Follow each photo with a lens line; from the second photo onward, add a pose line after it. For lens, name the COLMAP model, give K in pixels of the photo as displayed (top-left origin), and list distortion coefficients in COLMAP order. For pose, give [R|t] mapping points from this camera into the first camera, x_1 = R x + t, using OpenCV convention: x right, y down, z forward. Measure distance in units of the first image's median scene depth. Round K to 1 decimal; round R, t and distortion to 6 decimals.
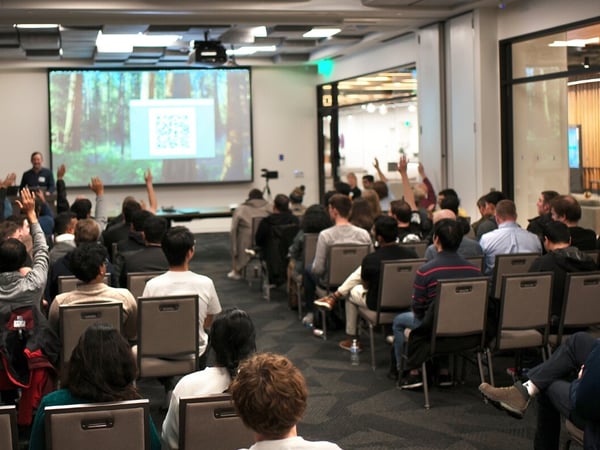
lens RADIAL K [[972.0, 0, 300.0], [0, 972.0, 225.0], [0, 0, 1]] dist [-0.035069, -0.089193]
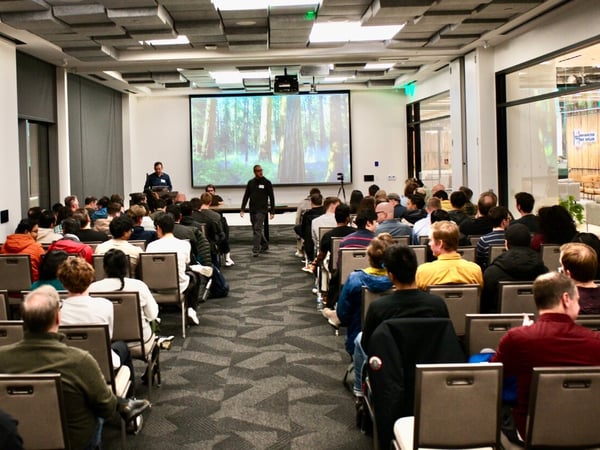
lens RADIAL K [[972.0, 0, 300.0], [0, 972.0, 225.0], [0, 0, 1]] dist [-0.035069, -0.089193]
pose [[0.965133, 0.017109, -0.261201, 0.224898], [-0.018044, 0.999836, -0.001183, 0.011188], [0.261138, 0.005855, 0.965284, -0.218245]]
